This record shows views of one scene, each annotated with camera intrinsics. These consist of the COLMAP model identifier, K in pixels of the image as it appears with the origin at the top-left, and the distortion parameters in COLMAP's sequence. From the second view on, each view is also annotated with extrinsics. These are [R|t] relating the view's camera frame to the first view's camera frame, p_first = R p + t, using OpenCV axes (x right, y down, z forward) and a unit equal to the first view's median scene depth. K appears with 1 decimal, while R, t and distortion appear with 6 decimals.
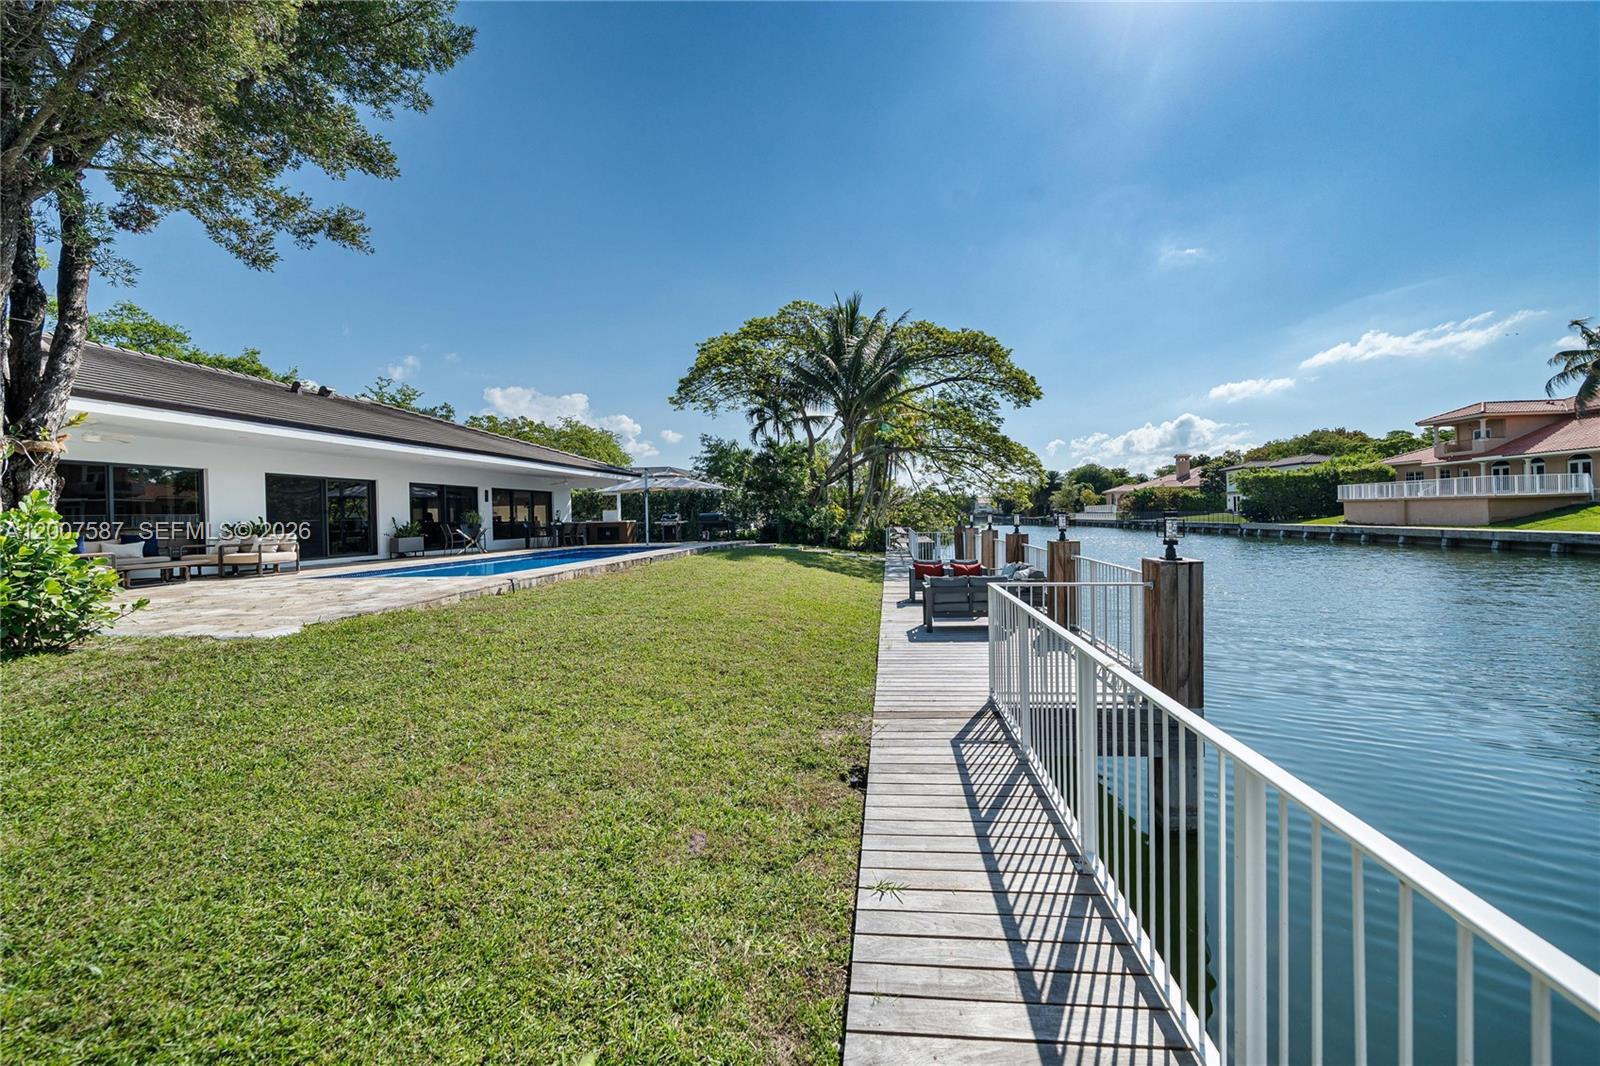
lens RADIAL K [[569.6, 0, 866.2], [0, 569.6, 518.0], [0, 0, 1]] dist [-0.002780, -0.000170]
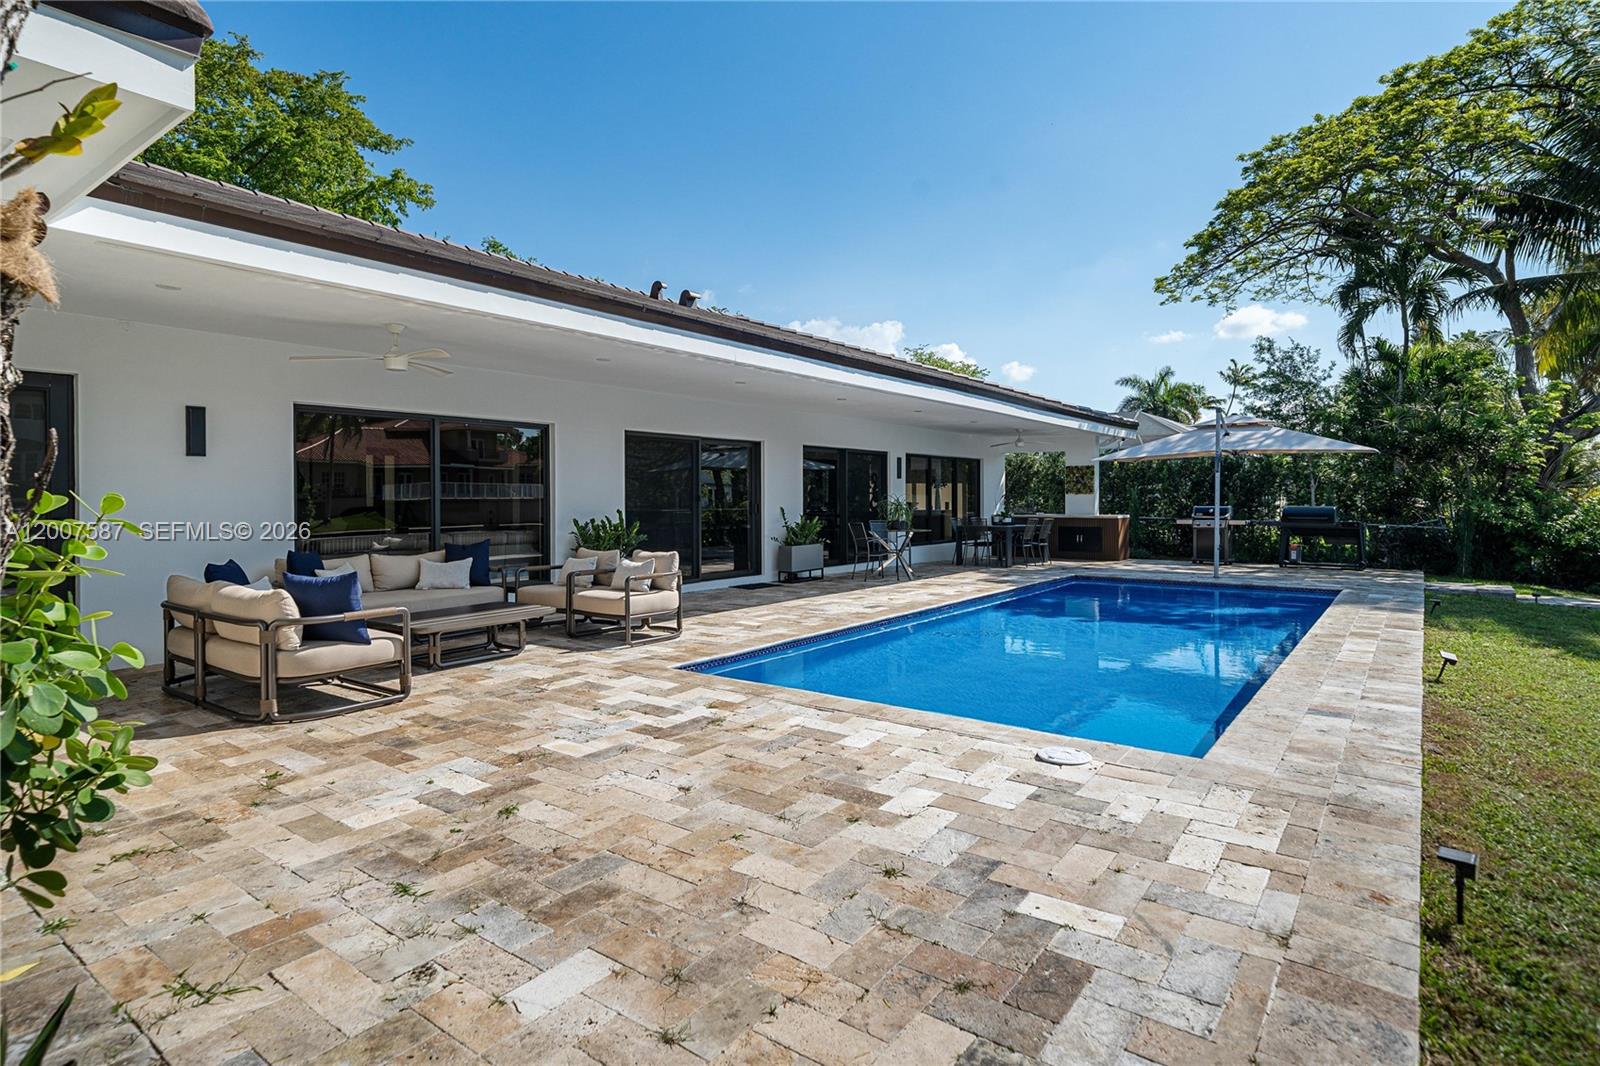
lens RADIAL K [[853.7, 0, 804.3], [0, 853.7, 516.6], [0, 0, 1]] dist [-0.001442, -0.001154]
pose [[0.836898, 0.036008, -0.546173, -0.205391], [-0.022005, 0.999240, 0.032160, -0.011421], [0.546917, -0.014896, 0.837055, 0.178778]]
